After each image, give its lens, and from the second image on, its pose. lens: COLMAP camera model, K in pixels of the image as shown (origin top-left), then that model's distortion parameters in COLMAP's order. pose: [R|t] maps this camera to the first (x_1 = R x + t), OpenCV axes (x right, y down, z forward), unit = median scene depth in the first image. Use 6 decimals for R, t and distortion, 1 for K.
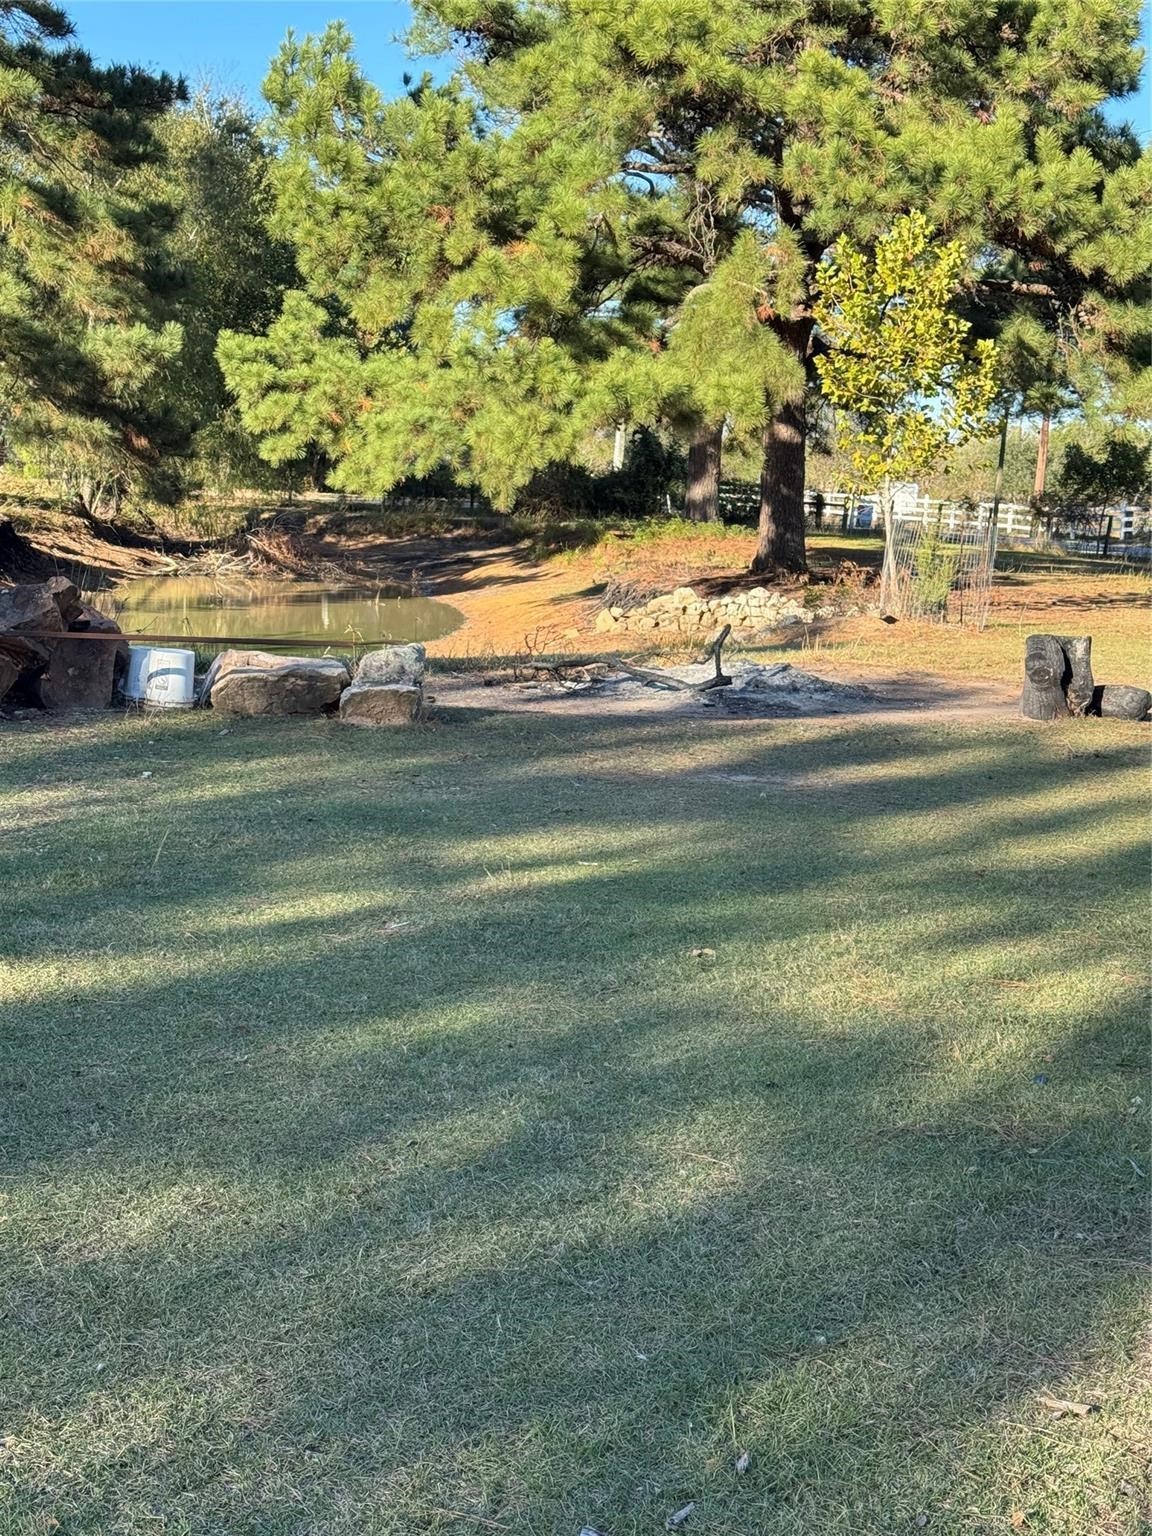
lens RADIAL K [[2150.4, 0, 575.4], [0, 2150.4, 762.6], [0, 0, 1]] dist [0.071882, 0.000000]
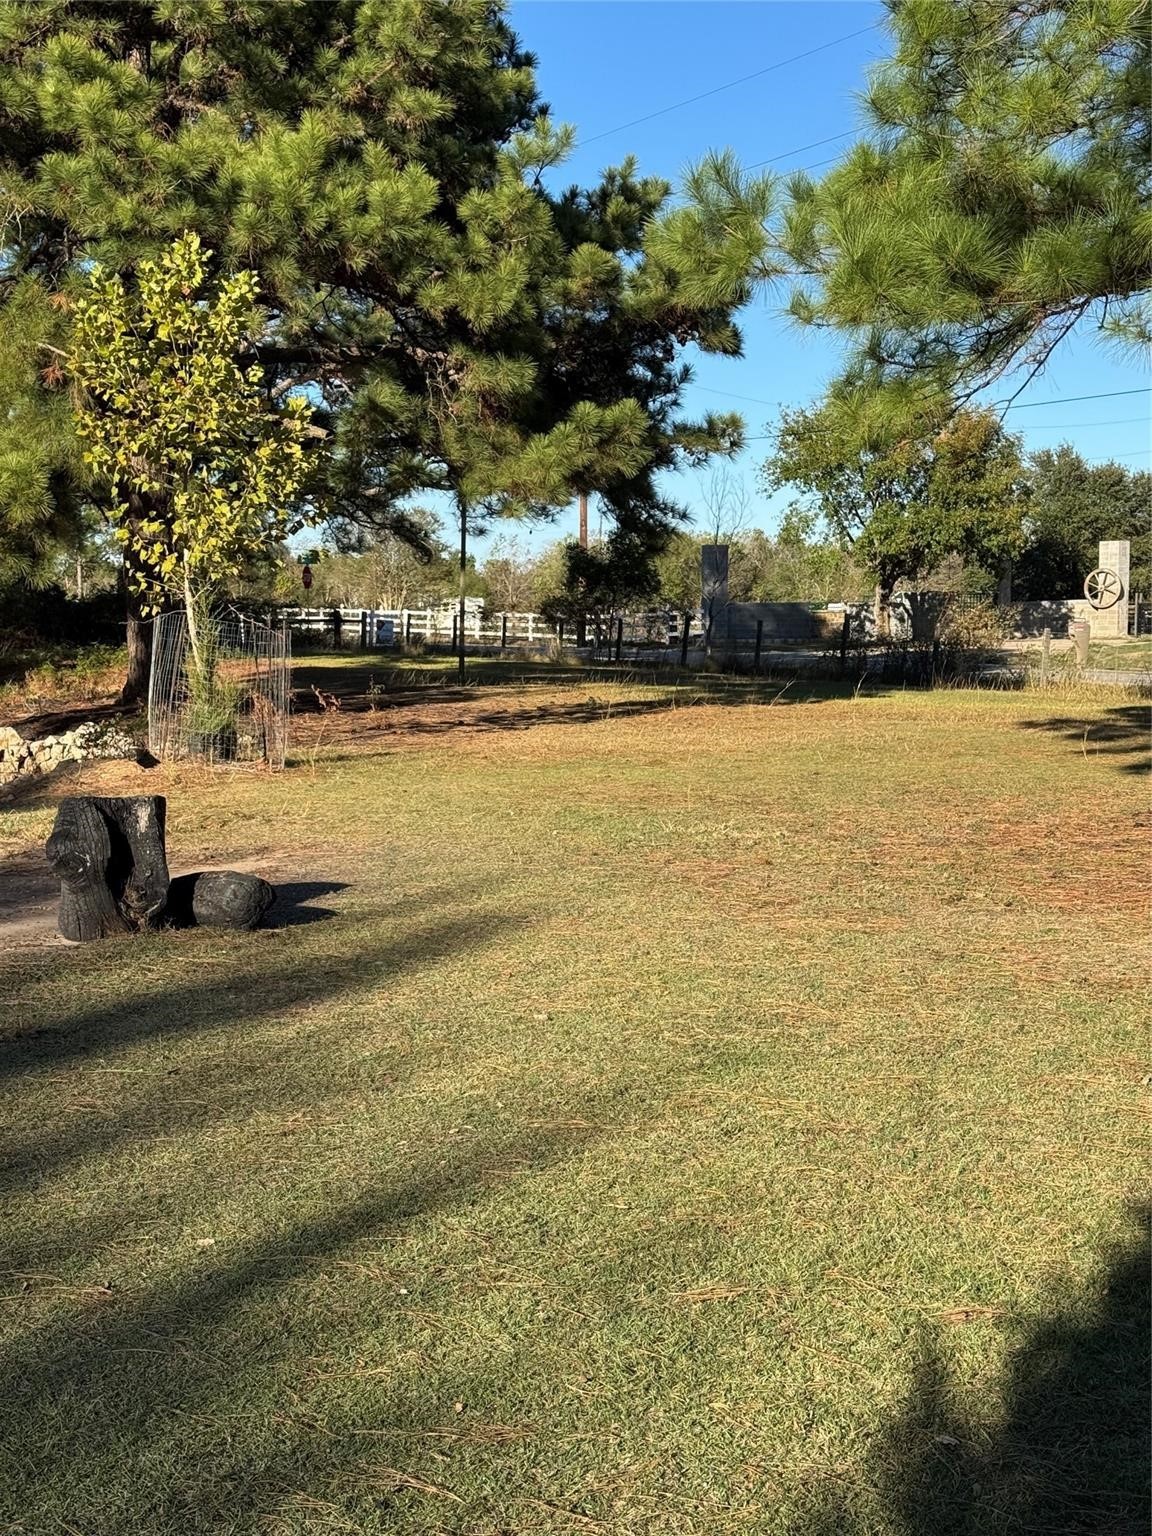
lens RADIAL K [[2150.4, 0, 576.5], [0, 2150.4, 771.1], [0, 0, 1]] dist [0.071882, 0.000000]
pose [[0.982887, -0.057673, 0.174949, 0.133583], [0.066719, 0.996698, -0.046268, -0.016057], [-0.171703, 0.057148, 0.983490, 0.204653]]
